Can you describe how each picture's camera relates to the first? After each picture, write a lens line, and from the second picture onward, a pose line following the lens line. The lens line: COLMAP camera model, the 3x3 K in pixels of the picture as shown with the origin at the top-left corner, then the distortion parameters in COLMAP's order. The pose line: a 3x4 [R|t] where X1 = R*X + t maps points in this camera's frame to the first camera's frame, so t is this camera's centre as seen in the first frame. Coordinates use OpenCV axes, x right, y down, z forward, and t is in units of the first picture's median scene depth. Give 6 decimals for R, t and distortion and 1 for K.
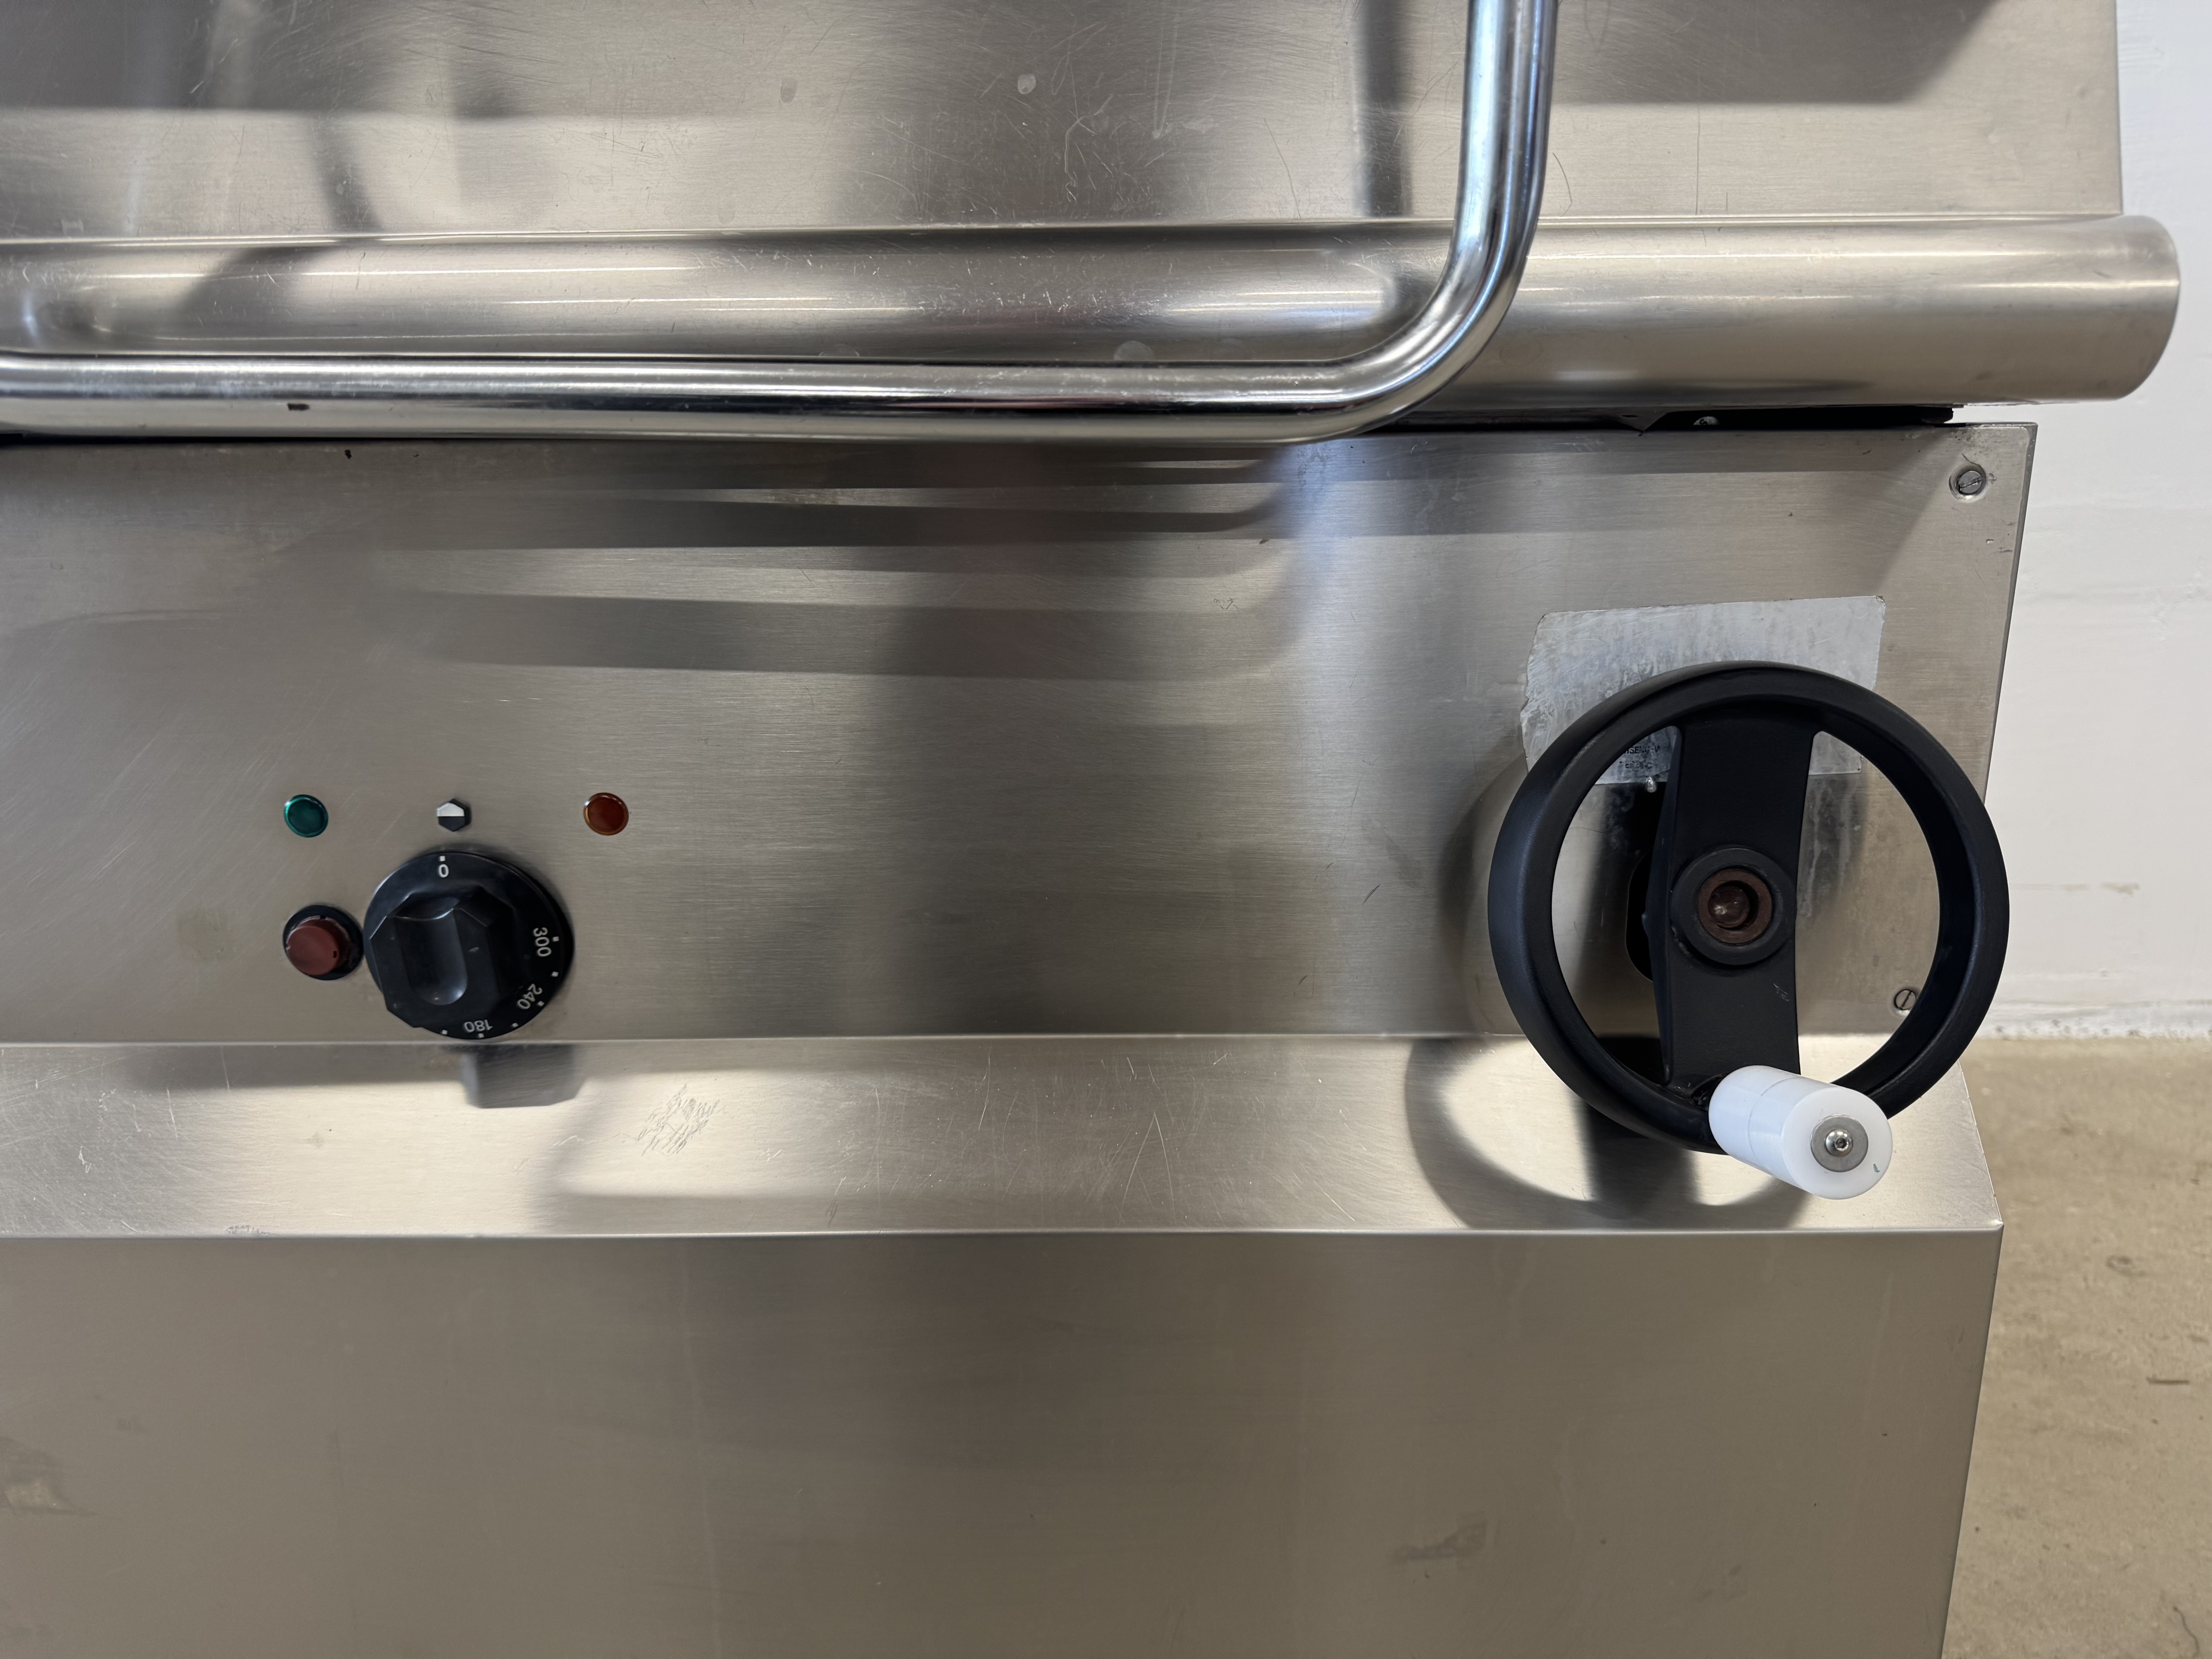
lens RADIAL K [[1573.1, 0, 1106.0], [0, 1573.1, 829.5], [0, 0, 1]] dist [0.031768, -0.033159]
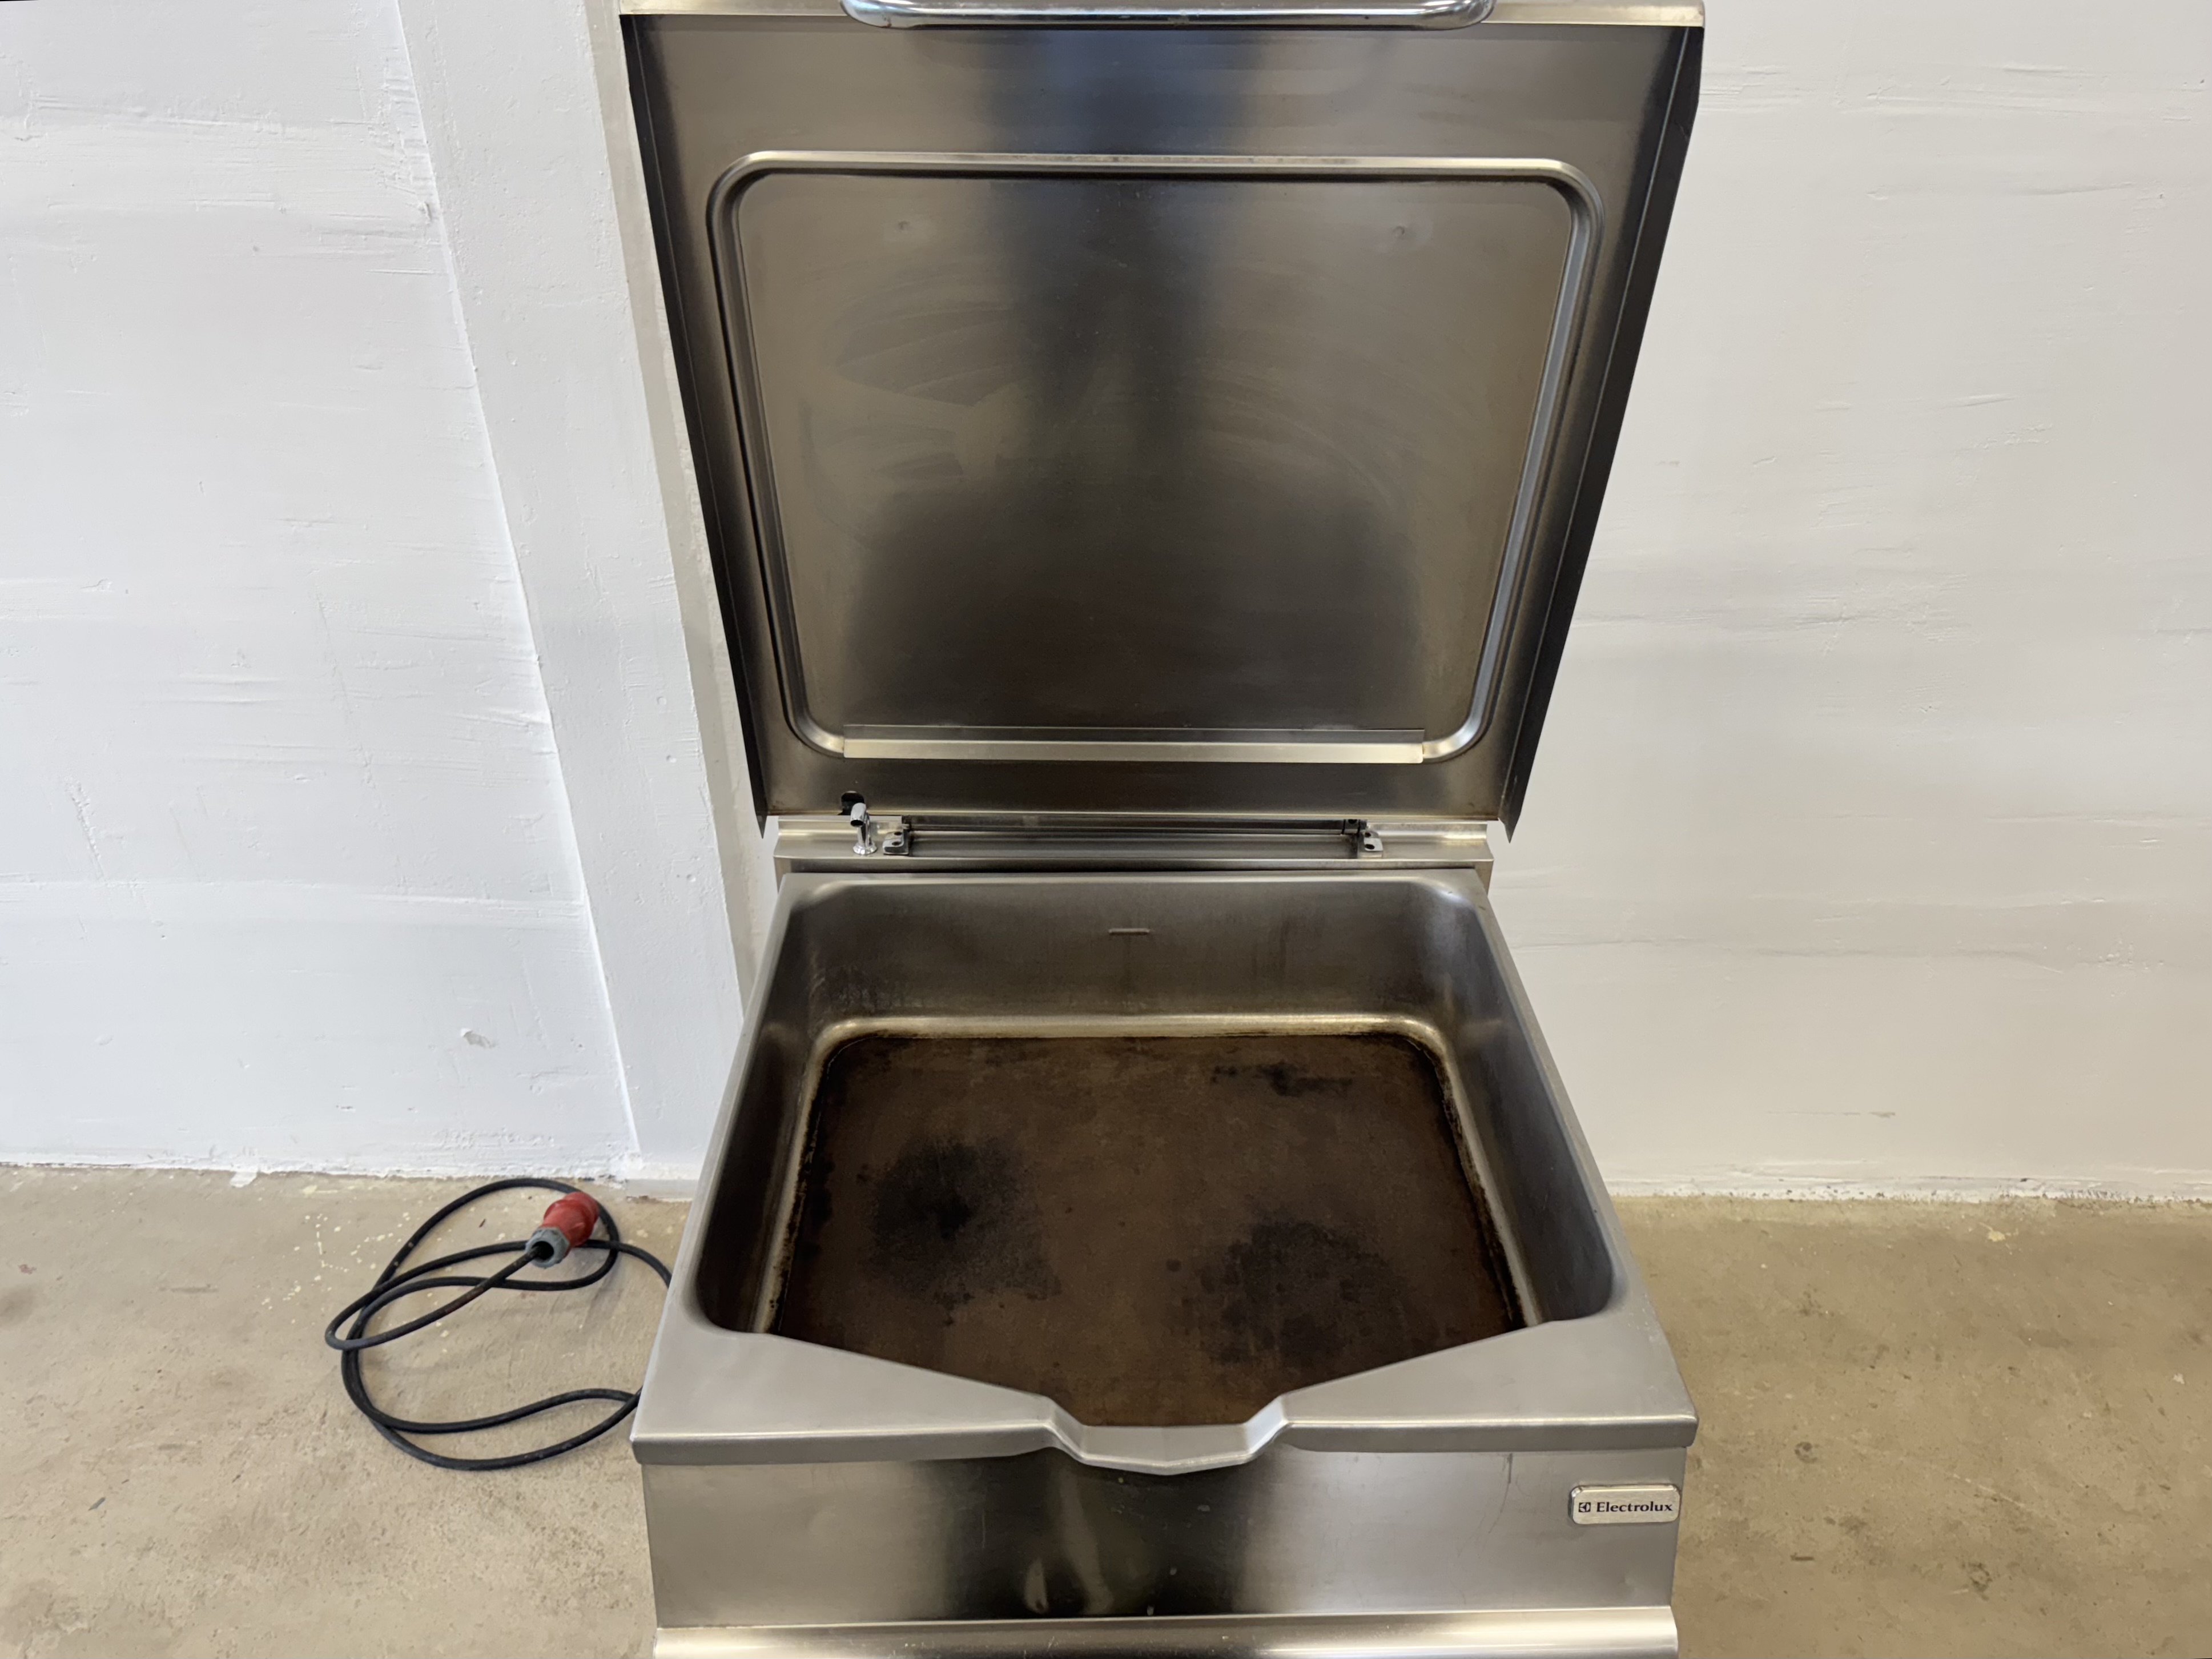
lens RADIAL K [[1637.4, 0, 1088.9], [0, 1637.4, 830.2], [0, 0, 1]] dist [0.026206, -0.019061]
pose [[0.999862, -0.005597, 0.015636, -0.144710], [0.000462, 0.950507, 0.310702, -0.975310], [-0.016601, -0.310652, 0.950379, -0.470256]]
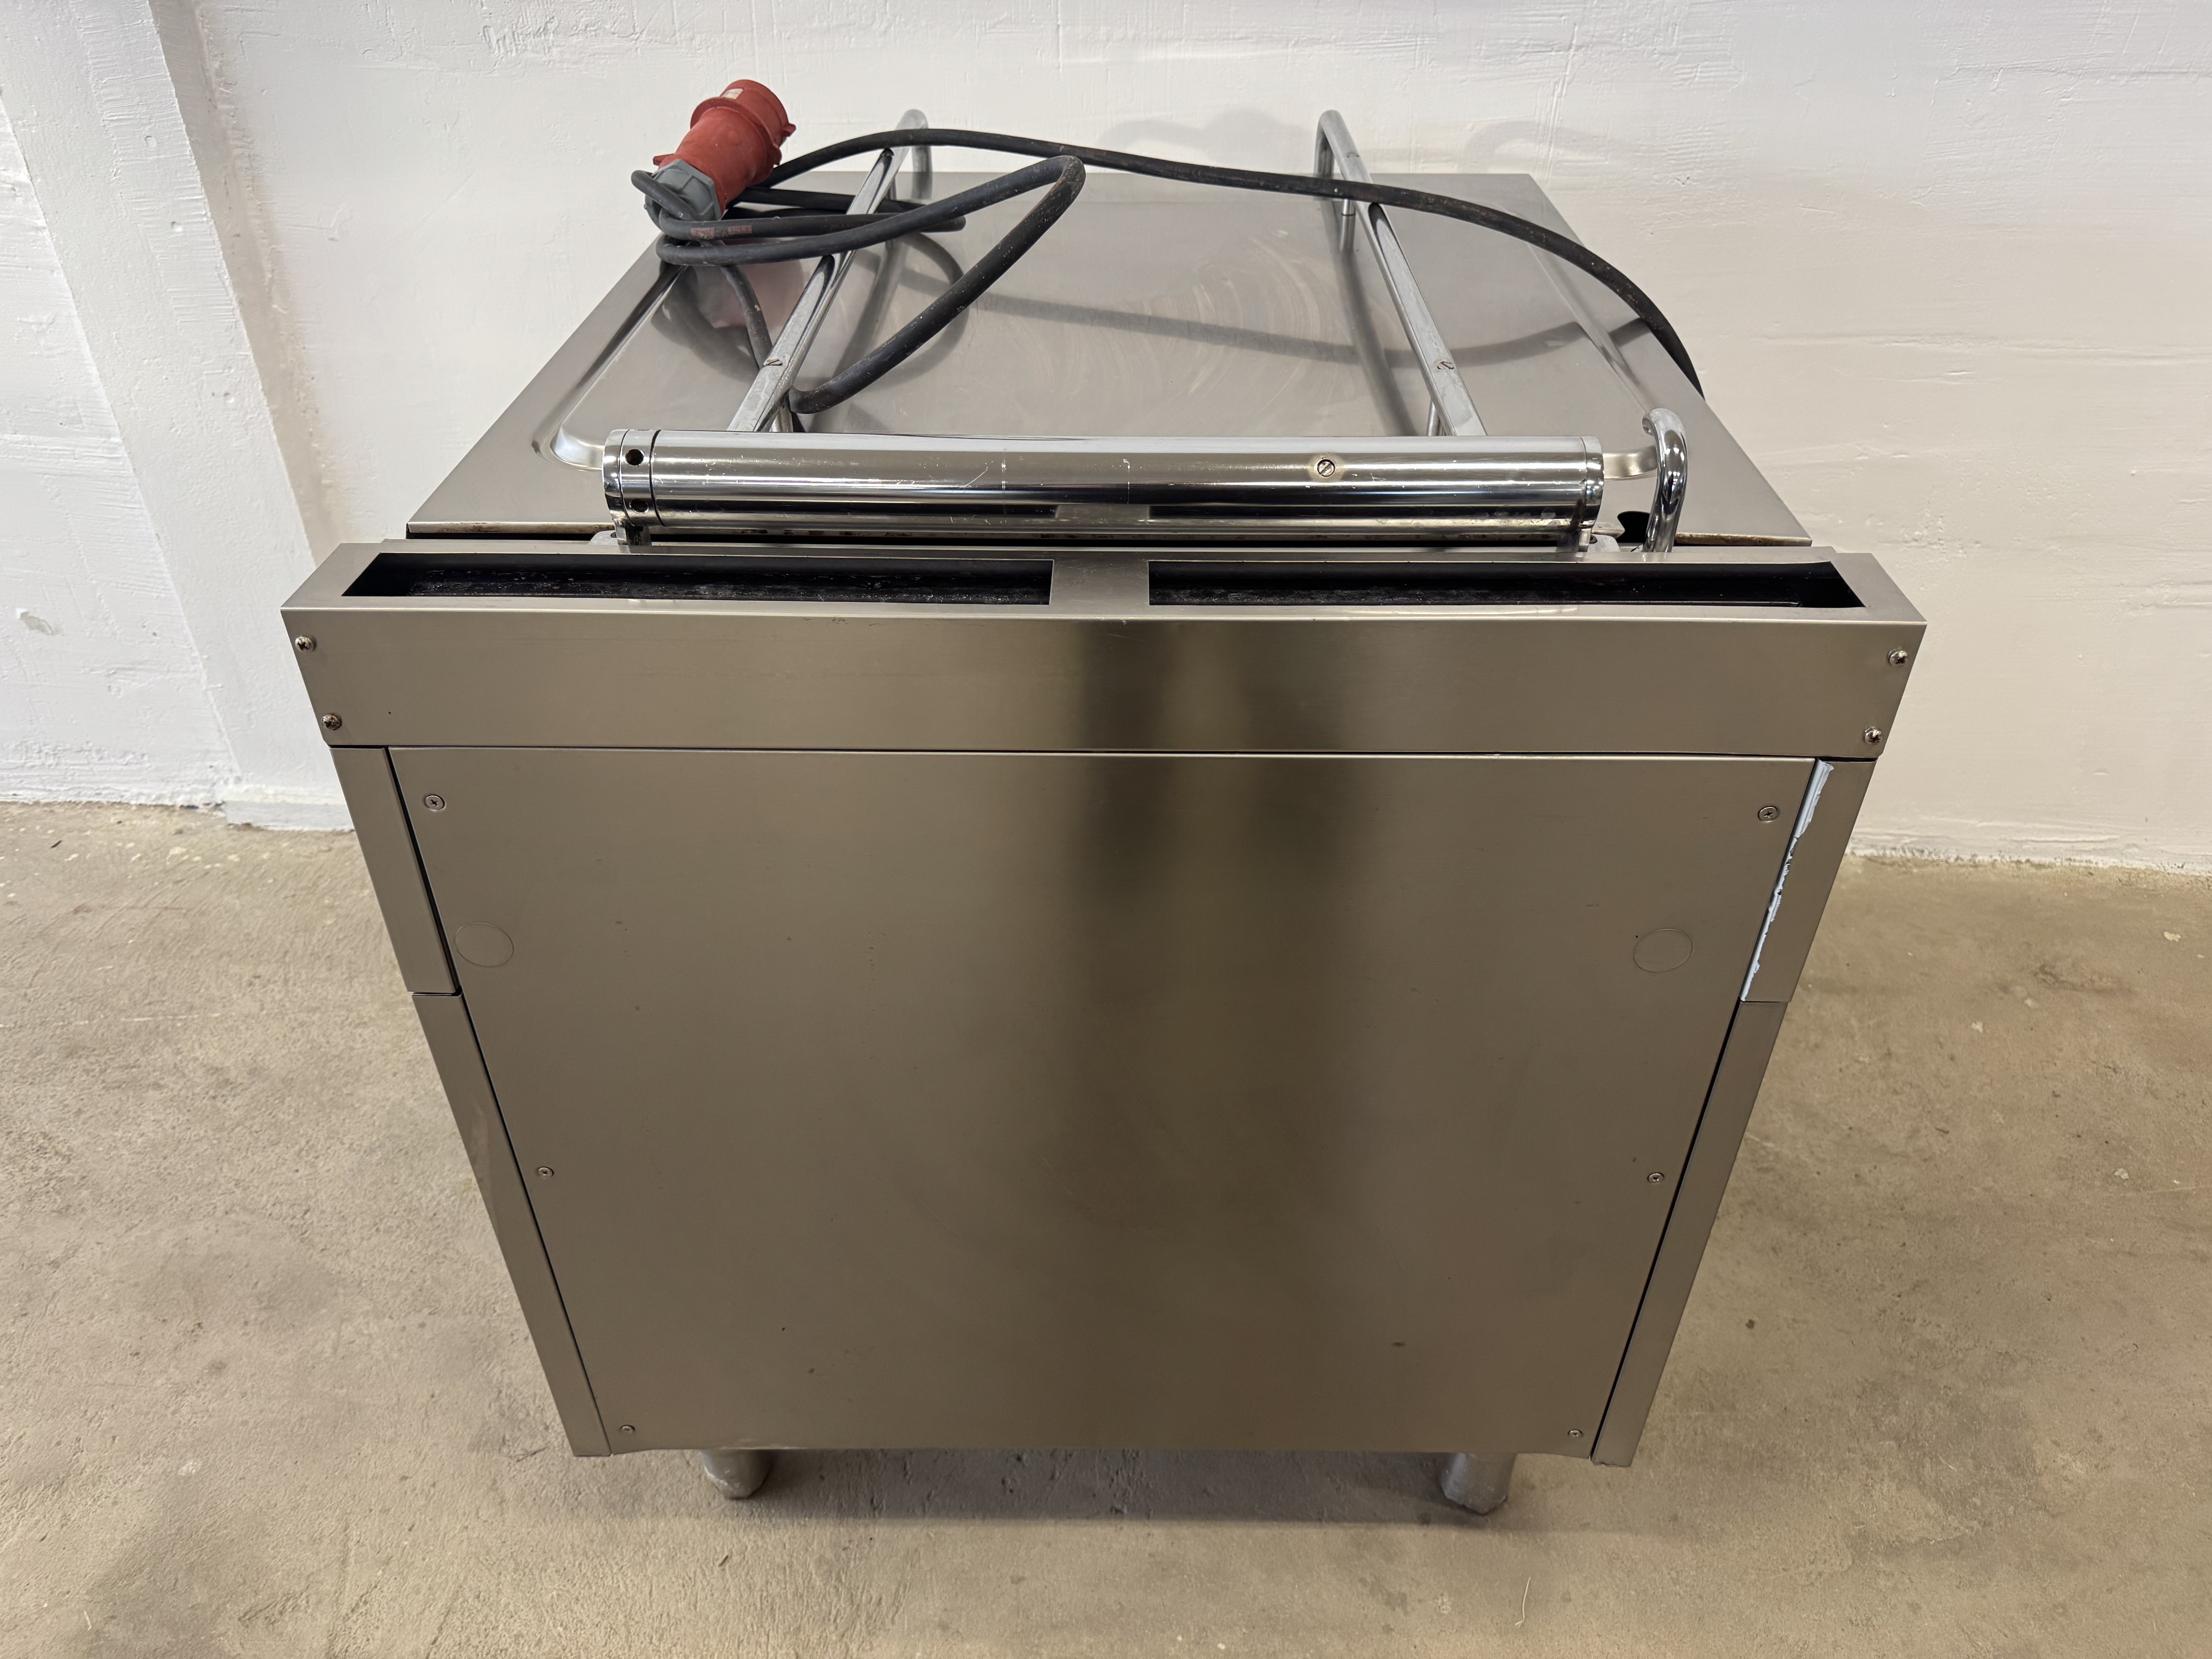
lens RADIAL K [[1575.5, 0, 1108.5], [0, 1575.5, 821.7], [0, 0, 1]] dist [0.001482, -0.006325]
pose [[0.999836, 0.014905, 0.010249, 0.284467], [-0.017478, 0.942056, 0.335000, -0.452044], [-0.004662, -0.335124, 0.942163, -0.255595]]
